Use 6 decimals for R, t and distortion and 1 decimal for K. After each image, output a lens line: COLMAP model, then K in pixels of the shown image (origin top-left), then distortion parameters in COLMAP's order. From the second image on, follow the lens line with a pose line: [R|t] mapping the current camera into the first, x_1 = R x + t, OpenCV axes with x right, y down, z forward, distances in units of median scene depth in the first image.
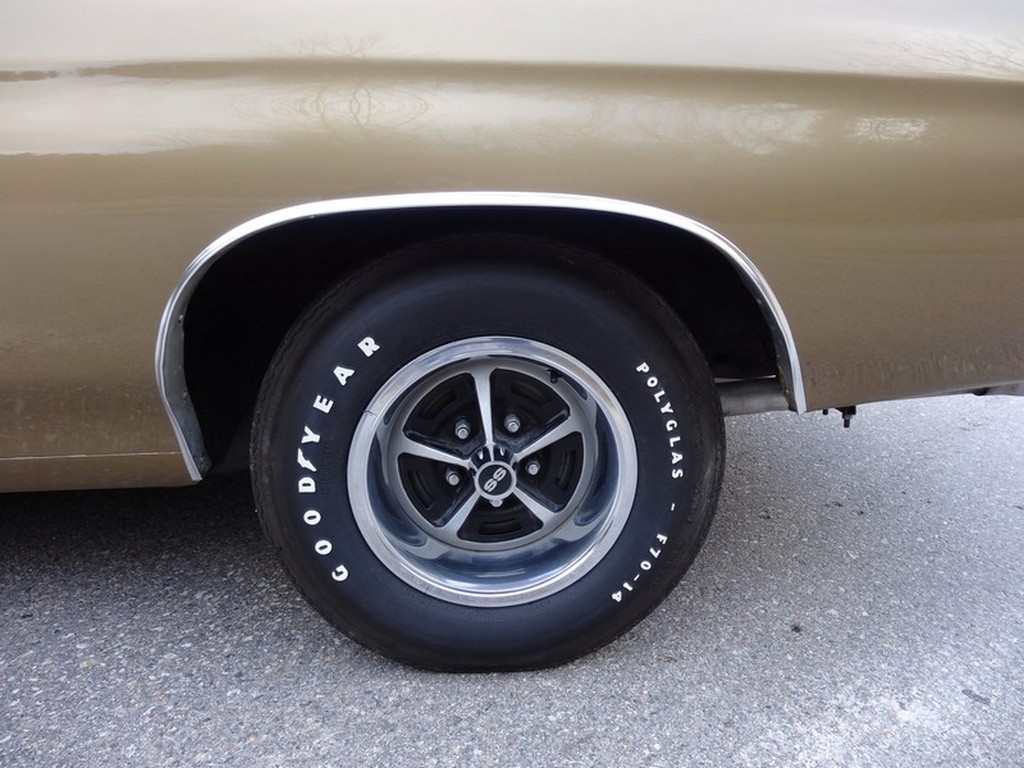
lens RADIAL K [[745.8, 0, 507.1], [0, 745.8, 385.1], [0, 0, 1]] dist [-0.001675, -0.000914]
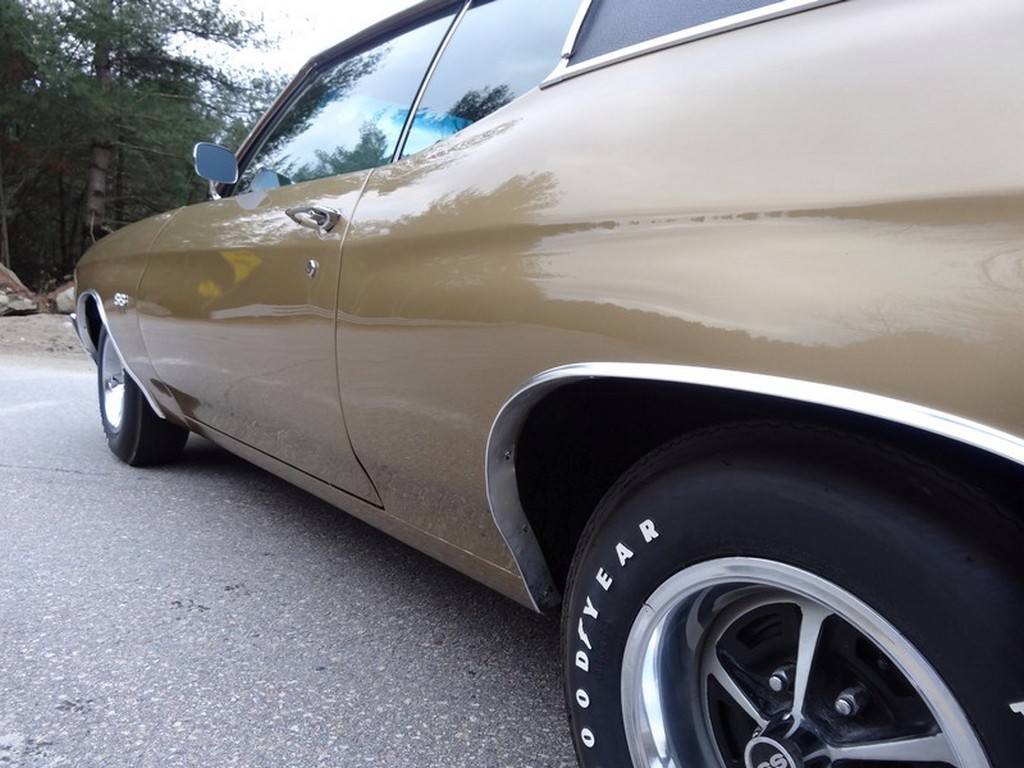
lens RADIAL K [[745.8, 0, 513.0], [0, 745.8, 387.8], [0, 0, 1]] dist [-0.001675, -0.000914]
pose [[0.571266, 0.126103, -0.811020, 0.366236], [-0.255719, 0.966289, -0.029878, -0.133844], [0.779912, 0.224462, 0.584255, 0.321758]]
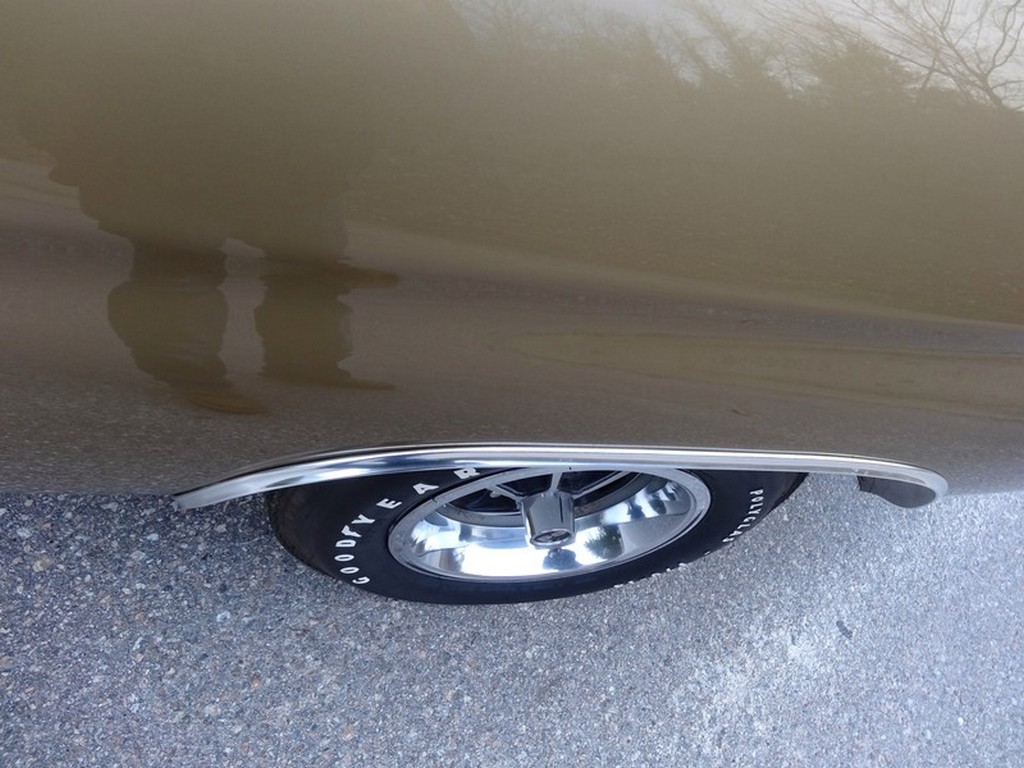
lens RADIAL K [[745.8, 0, 508.8], [0, 745.8, 384.2], [0, 0, 1]] dist [-0.001675, -0.000914]
pose [[0.952787, 0.122317, 0.277913, -0.340394], [-0.274484, 0.738313, 0.616078, -0.555388], [-0.129829, -0.663274, 0.737029, 0.459684]]
